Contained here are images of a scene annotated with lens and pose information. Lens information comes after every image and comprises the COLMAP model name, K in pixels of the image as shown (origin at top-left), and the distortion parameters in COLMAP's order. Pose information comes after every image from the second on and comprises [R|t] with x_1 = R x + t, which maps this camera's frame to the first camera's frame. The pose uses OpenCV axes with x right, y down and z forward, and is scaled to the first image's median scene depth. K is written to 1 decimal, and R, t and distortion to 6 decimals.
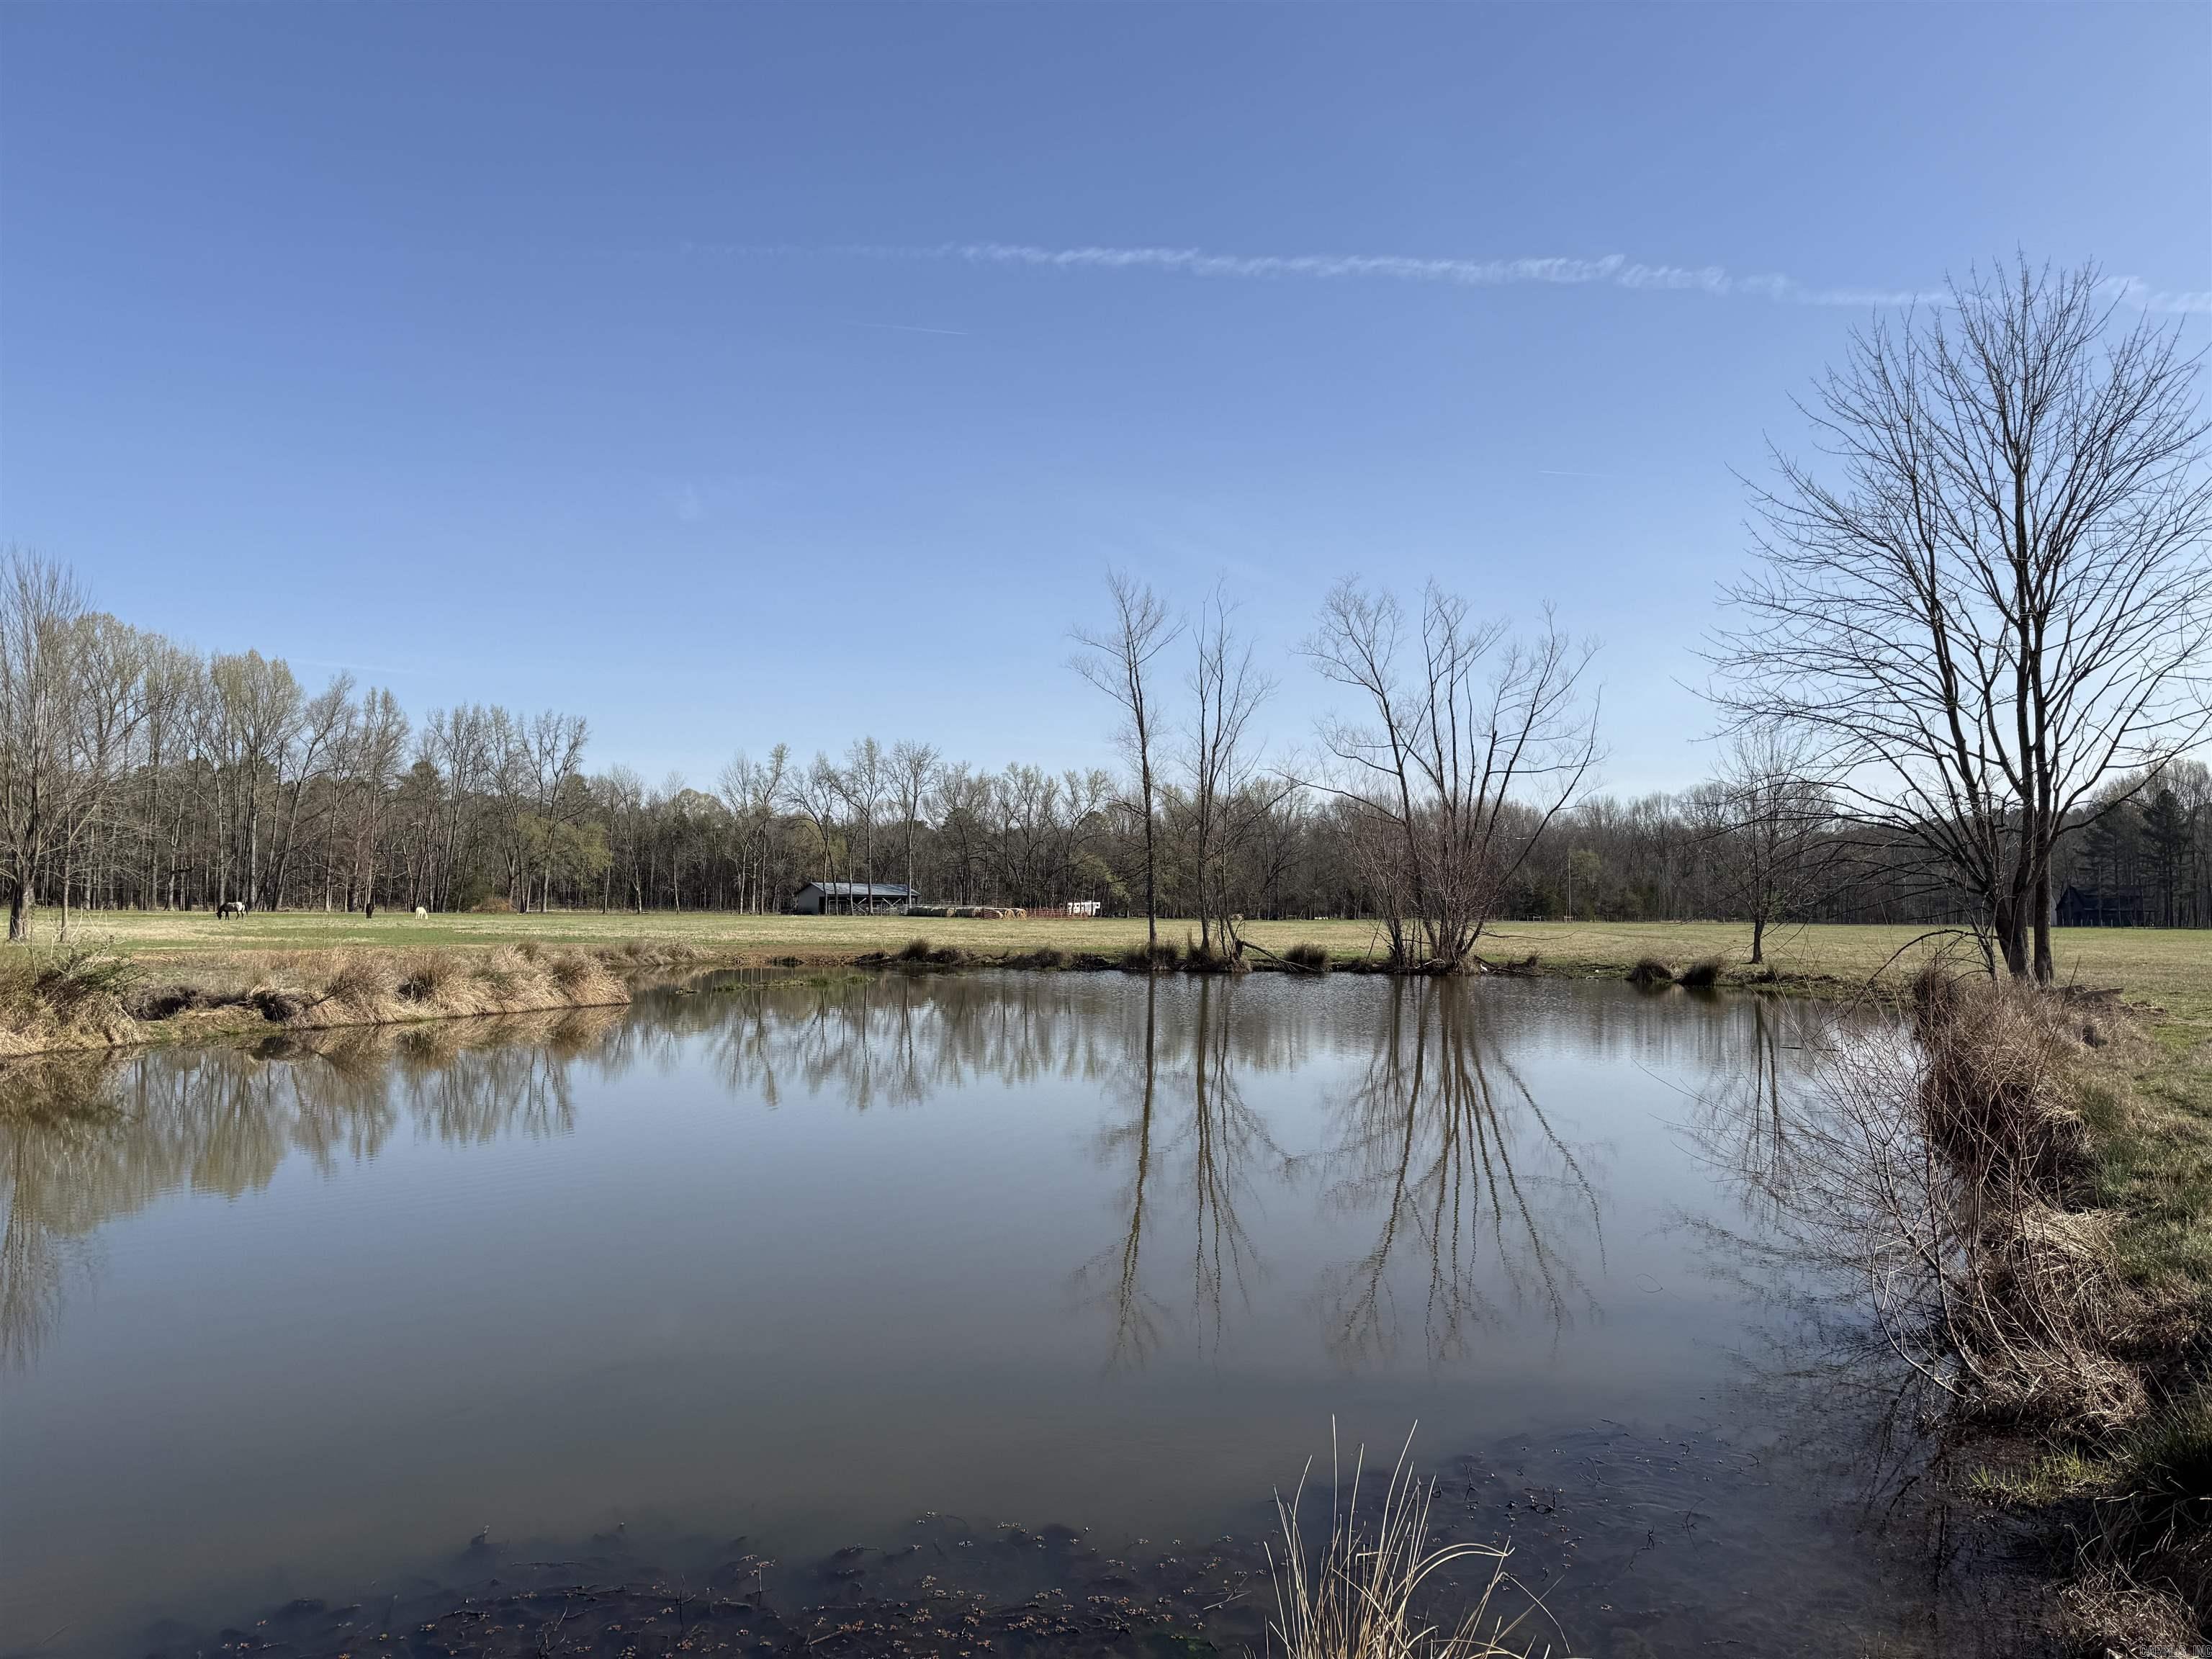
lens RADIAL K [[1565.0, 0, 1106.0], [0, 1565.0, 829.5], [0, 0, 1]] dist [0.003722, -0.000055]
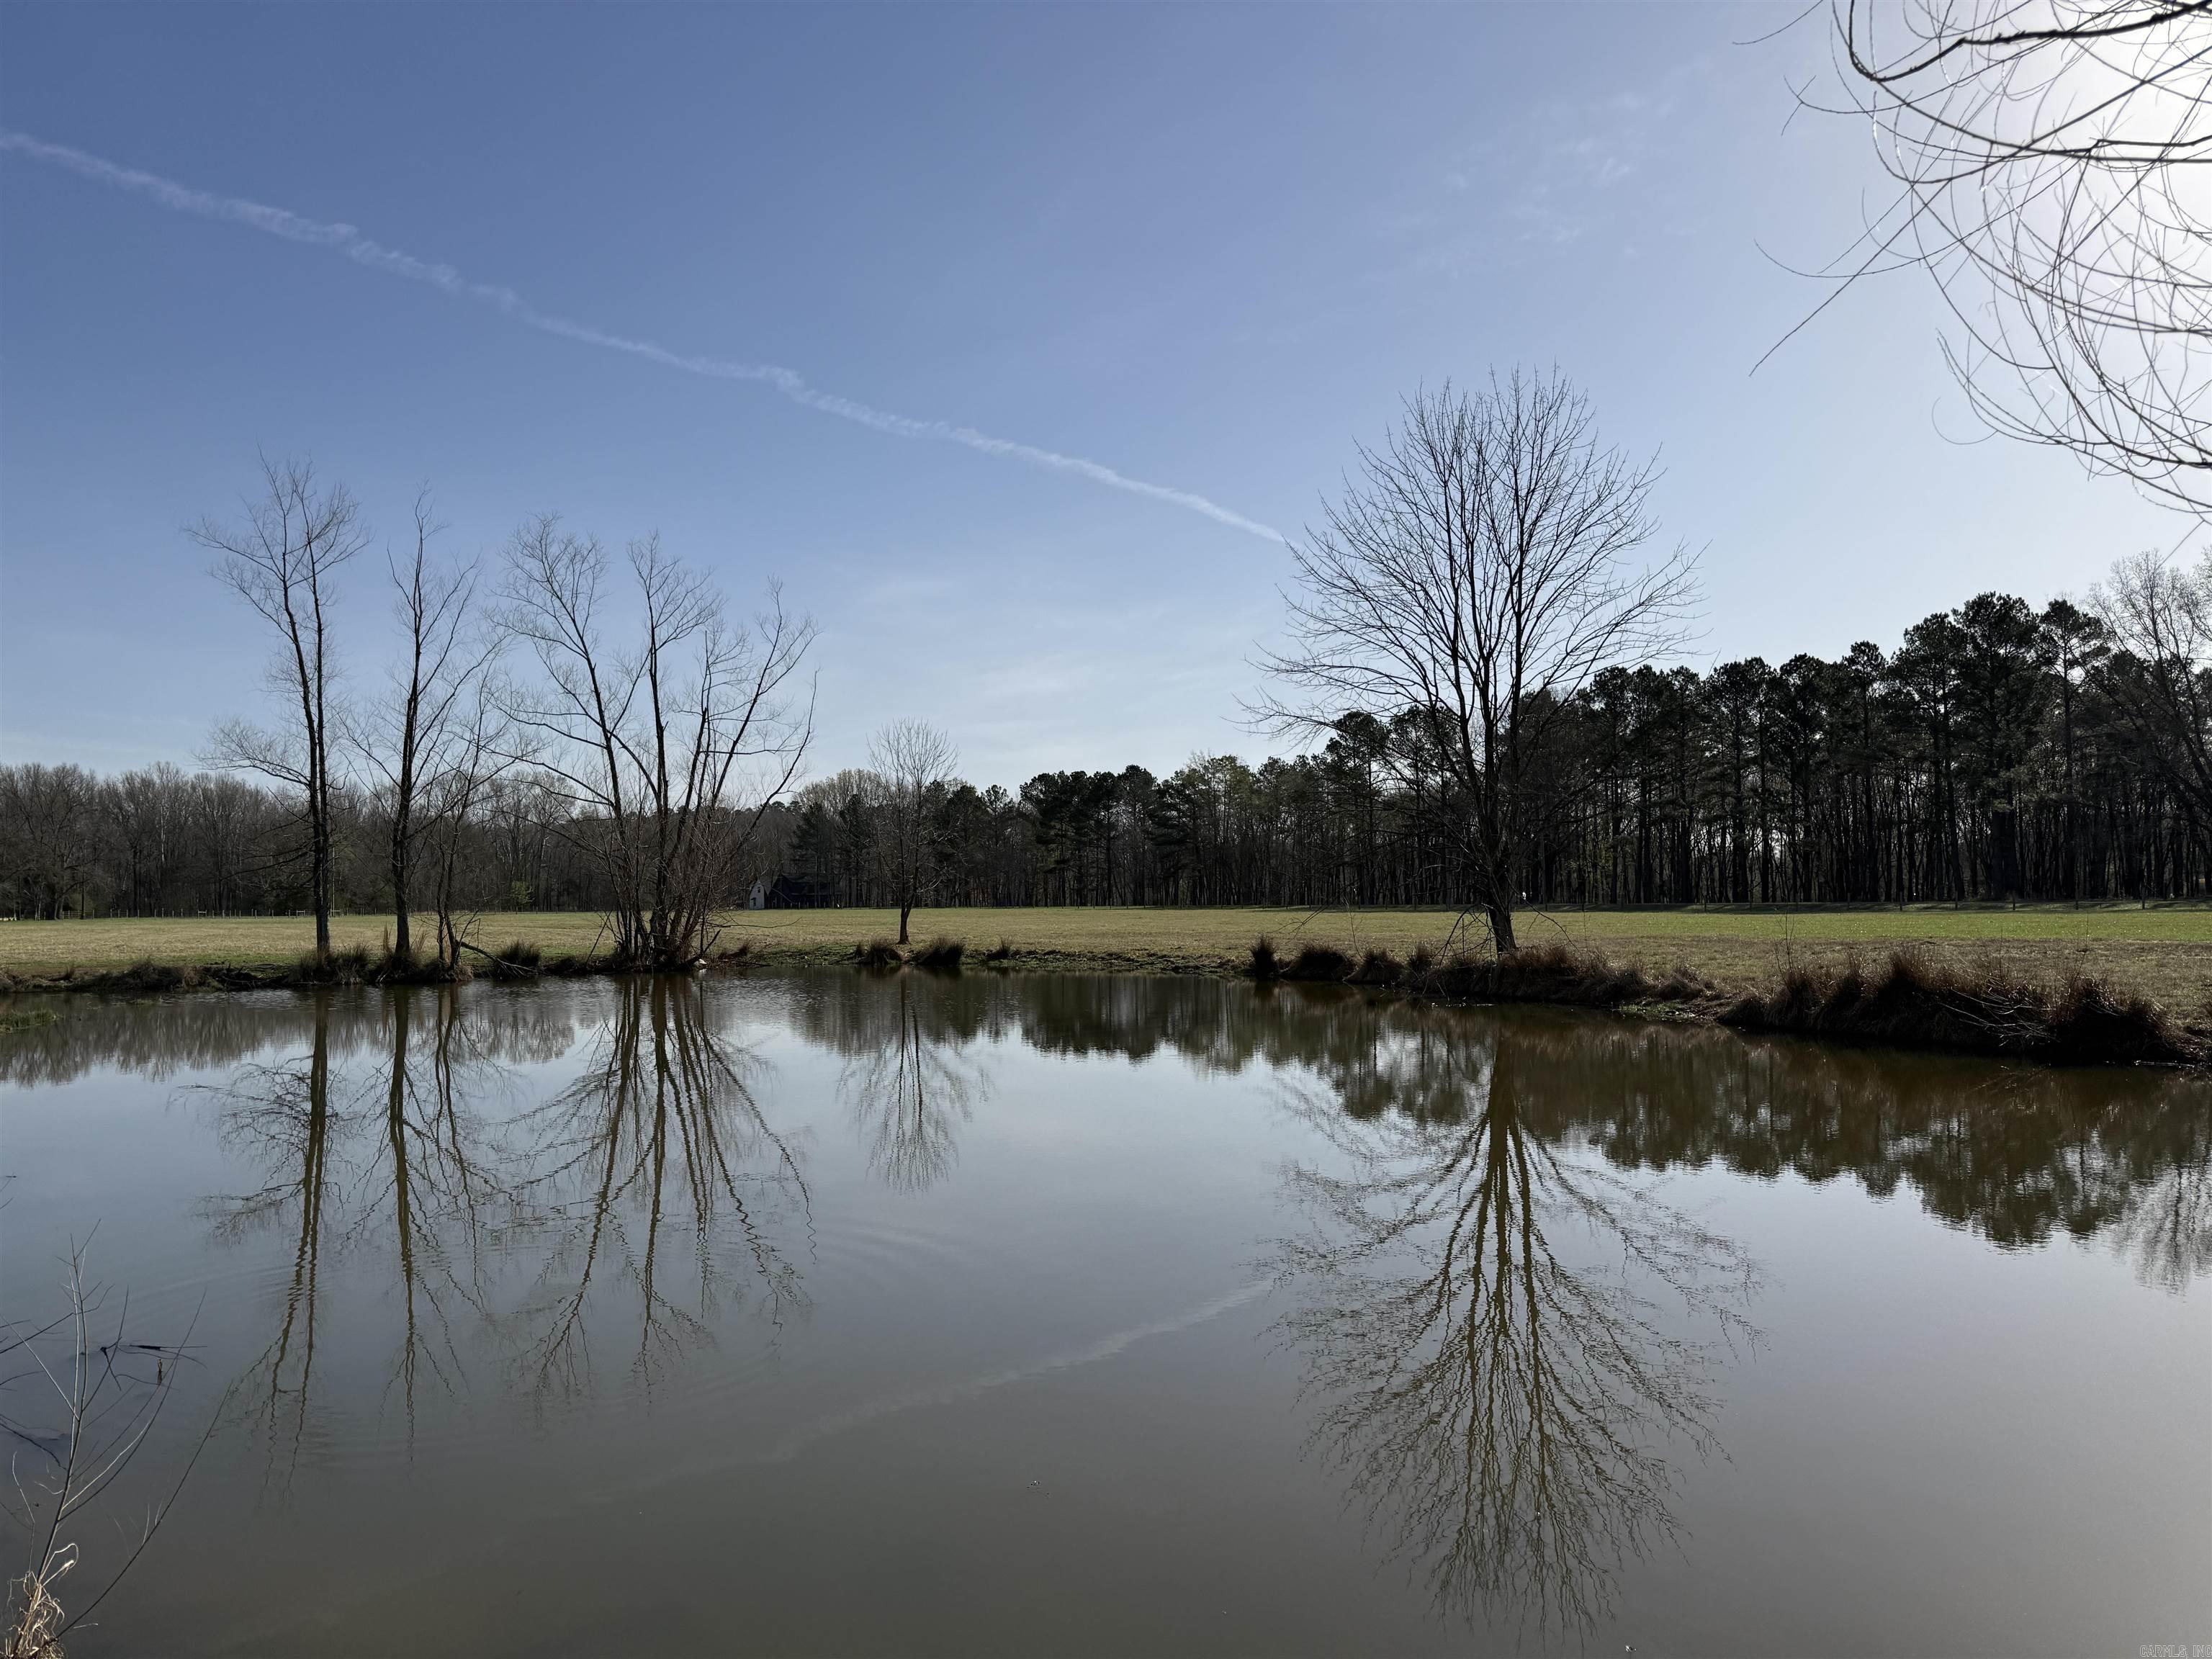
lens RADIAL K [[1515.1, 0, 1106.0], [0, 1515.1, 829.5], [0, 0, 1]] dist [-0.037162, 0.000962]
pose [[0.666336, 0.013003, 0.745538, -0.266261], [-0.016255, 0.999864, -0.002911, 0.008429], [-0.745474, -0.010179, 0.666457, 0.210720]]
